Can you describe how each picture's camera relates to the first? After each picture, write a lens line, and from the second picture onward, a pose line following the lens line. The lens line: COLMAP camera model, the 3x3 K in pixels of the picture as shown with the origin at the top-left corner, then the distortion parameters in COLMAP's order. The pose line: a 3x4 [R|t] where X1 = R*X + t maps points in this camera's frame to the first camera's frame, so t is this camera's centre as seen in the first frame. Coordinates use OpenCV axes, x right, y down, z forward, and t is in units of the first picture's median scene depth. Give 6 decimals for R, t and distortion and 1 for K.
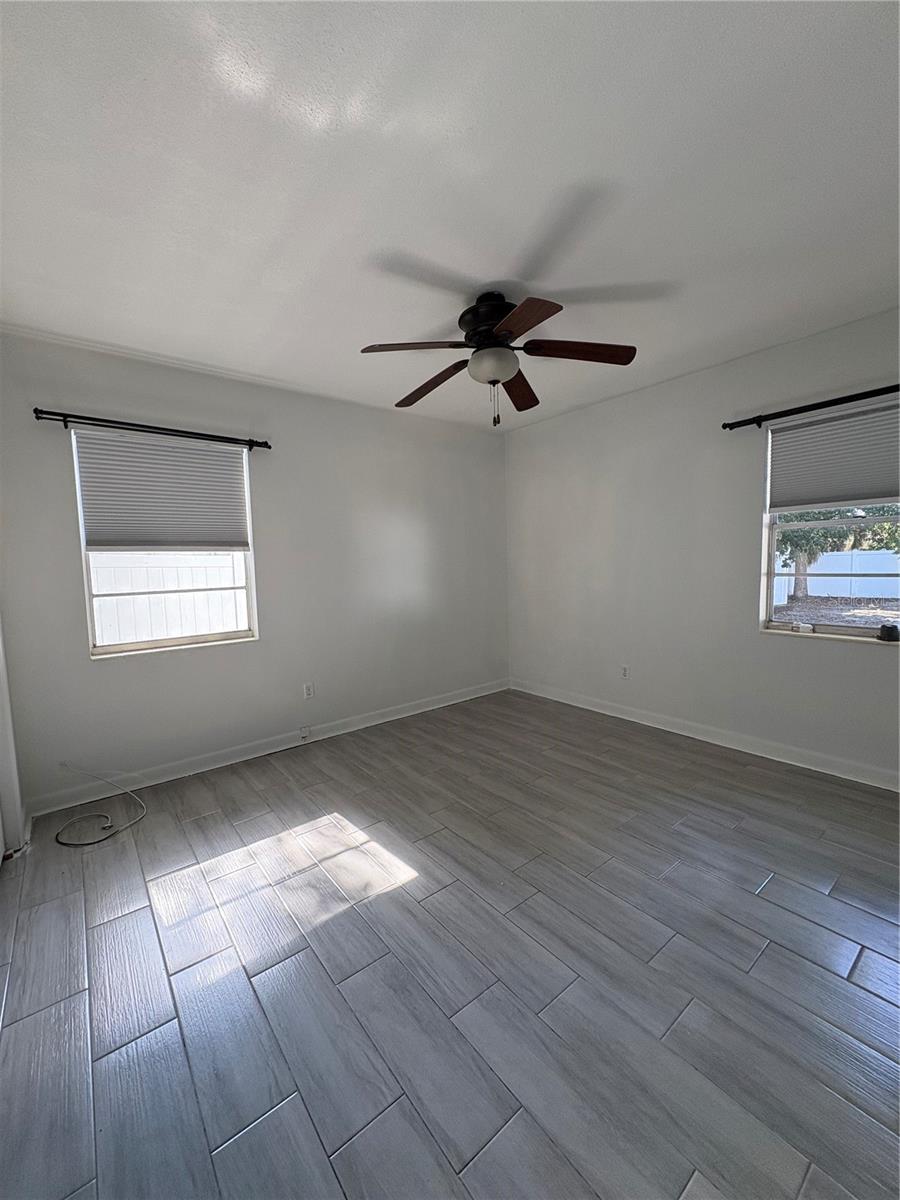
lens RADIAL K [[476.8, 0, 451.1], [0, 476.8, 601.0], [0, 0, 1]] dist [-0.002804, -0.000188]
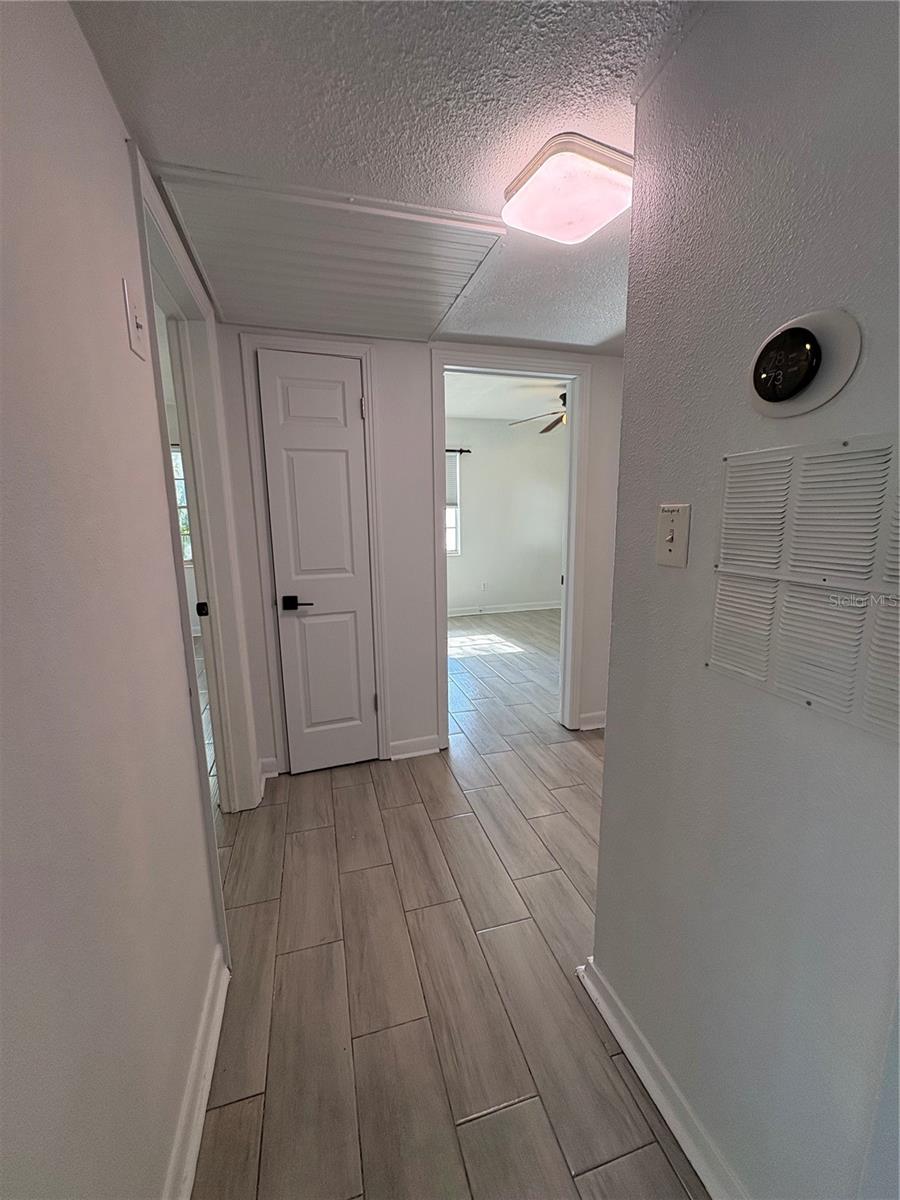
lens RADIAL K [[476.8, 0, 451.8], [0, 476.8, 602.8], [0, 0, 1]] dist [-0.002804, -0.000188]
pose [[0.927685, 0.081446, -0.364373, 0.304132], [-0.040032, 0.991989, 0.119812, 0.047141], [0.371213, -0.096561, 0.923513, -0.874949]]
